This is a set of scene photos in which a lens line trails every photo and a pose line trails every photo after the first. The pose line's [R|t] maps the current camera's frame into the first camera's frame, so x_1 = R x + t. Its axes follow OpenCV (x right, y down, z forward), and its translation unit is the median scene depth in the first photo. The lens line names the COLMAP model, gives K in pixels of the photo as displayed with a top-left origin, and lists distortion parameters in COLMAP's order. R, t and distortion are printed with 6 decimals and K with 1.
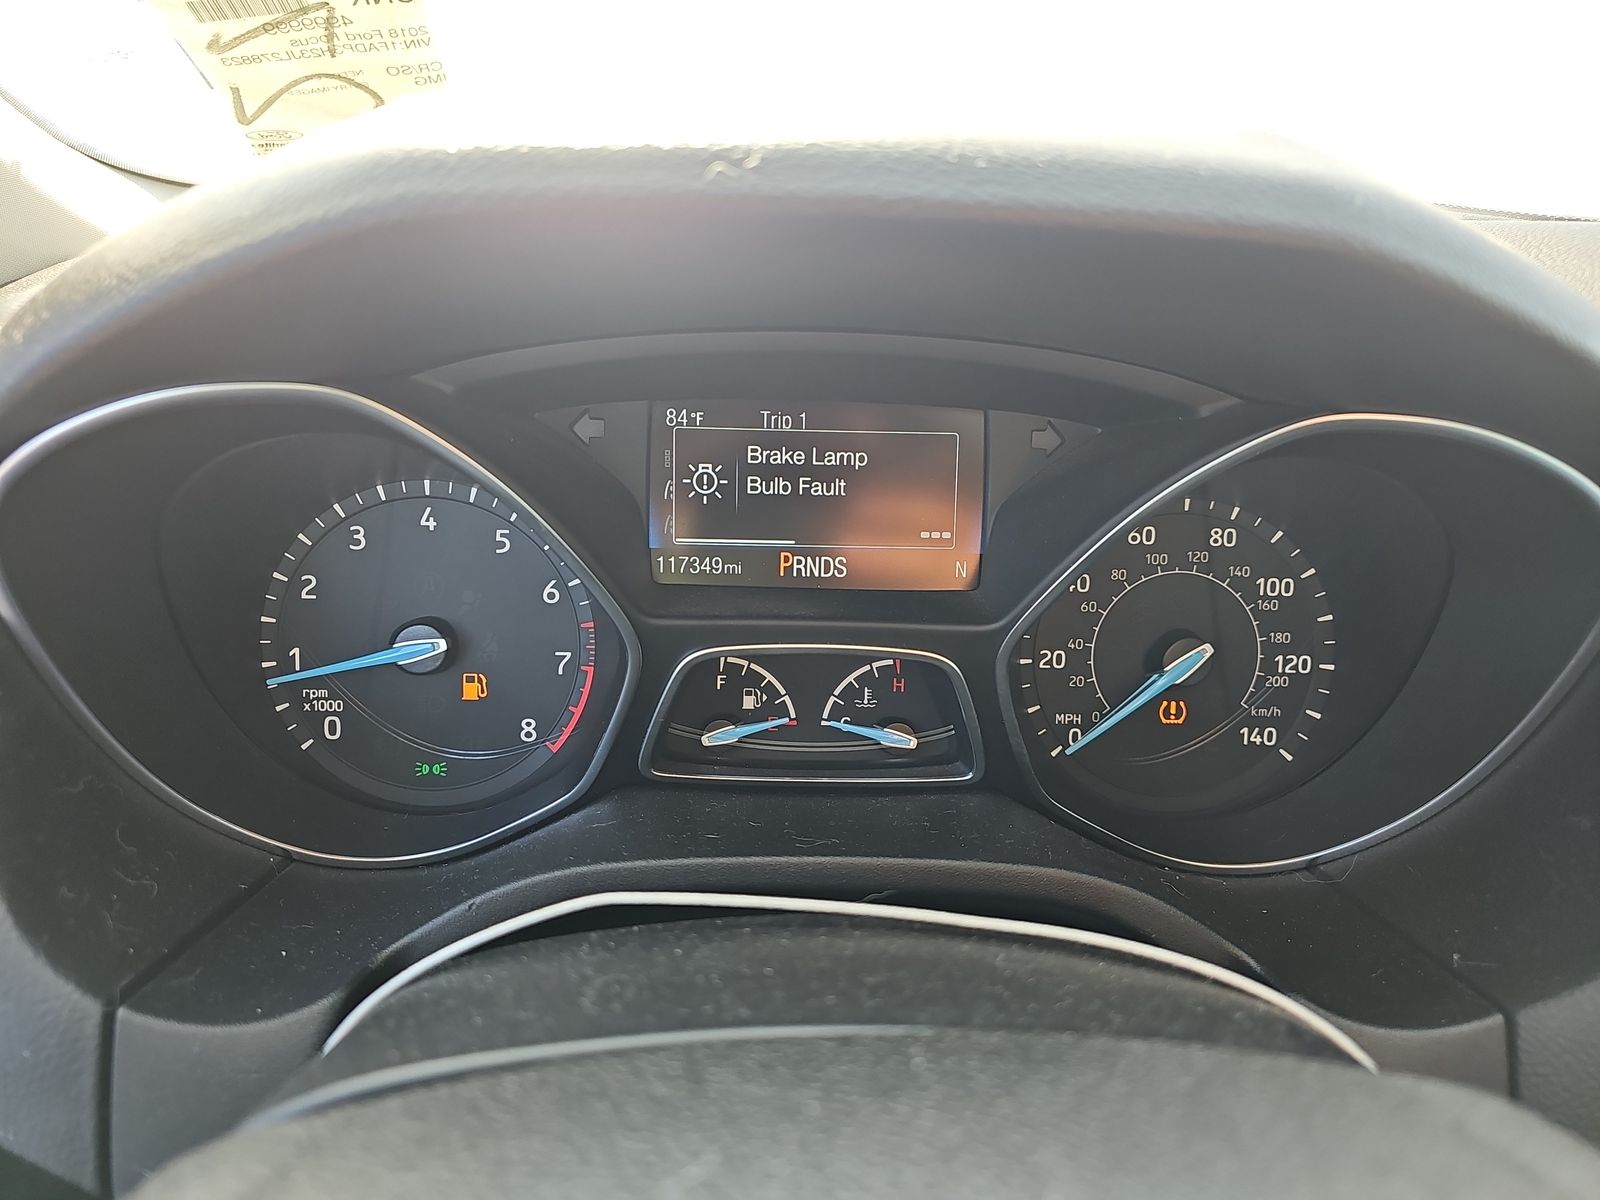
lens RADIAL K [[1092.9, 0, 797.7], [0, 1092.9, 601.7], [0, 0, 1]] dist [0.042386, -0.046148]
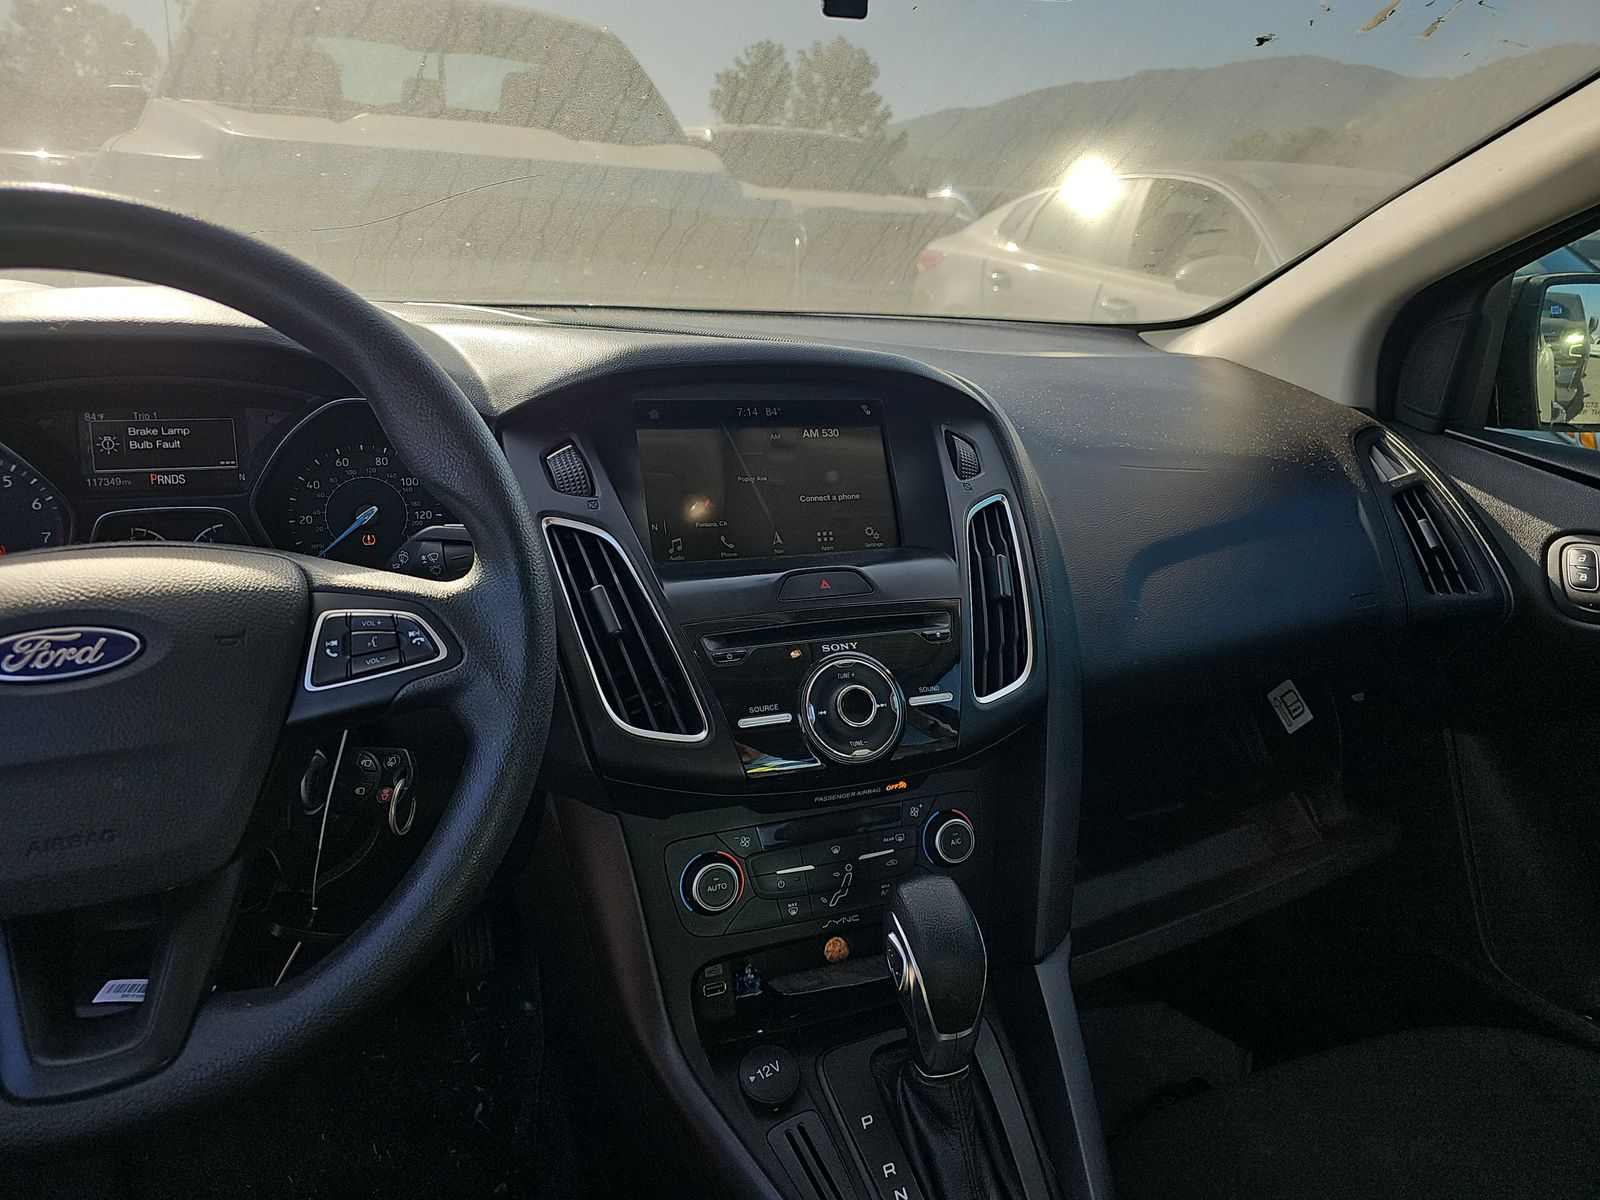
lens RADIAL K [[1092.9, 0, 833.1], [0, 1092.9, 594.4], [0, 0, 1]] dist [0.042386, -0.046148]
pose [[0.937109, -0.098527, 0.334841, 0.516725], [0.117590, 0.992369, -0.037090, 0.450966], [-0.328632, 0.074131, 0.941544, -1.586388]]
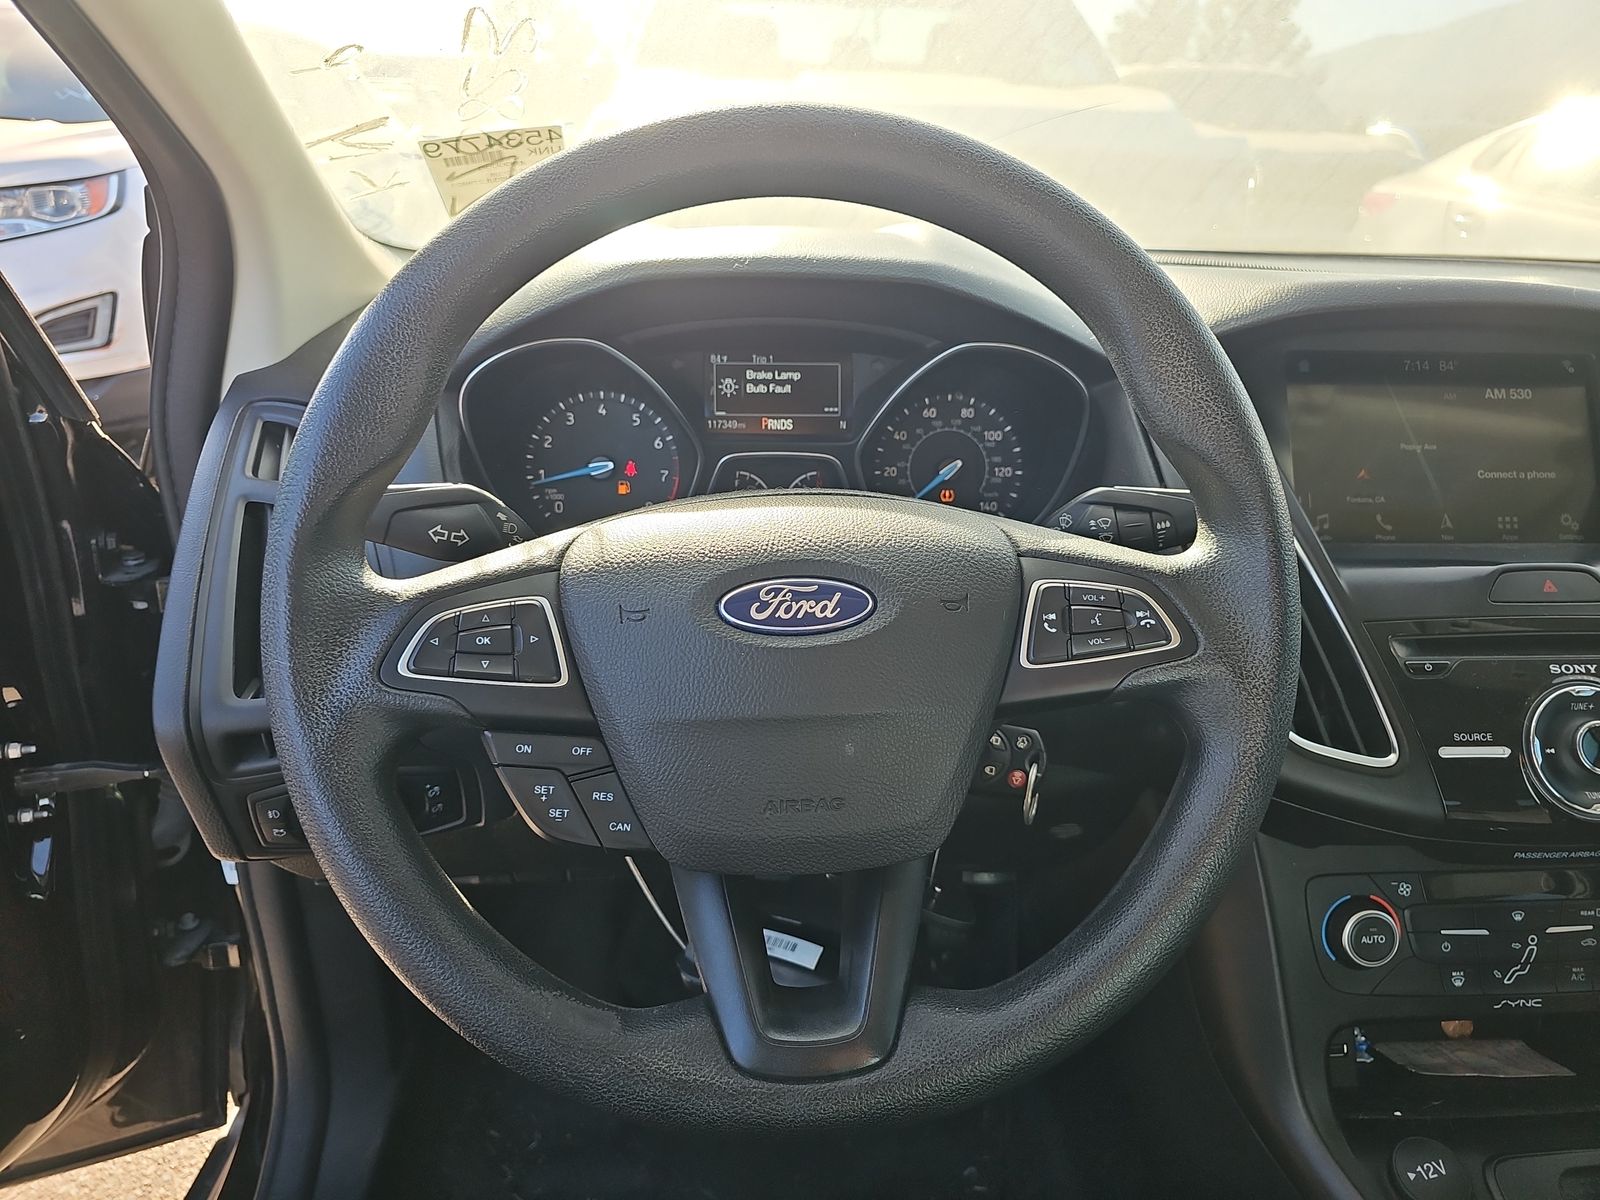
lens RADIAL K [[1092.9, 0, 814.0], [0, 1092.9, 601.8], [0, 0, 1]] dist [0.042386, -0.046148]
pose [[0.999642, -0.023055, 0.013554, 0.050916], [0.023312, 0.999546, -0.019107, 0.378640], [-0.013108, 0.019416, 0.999726, -1.248230]]
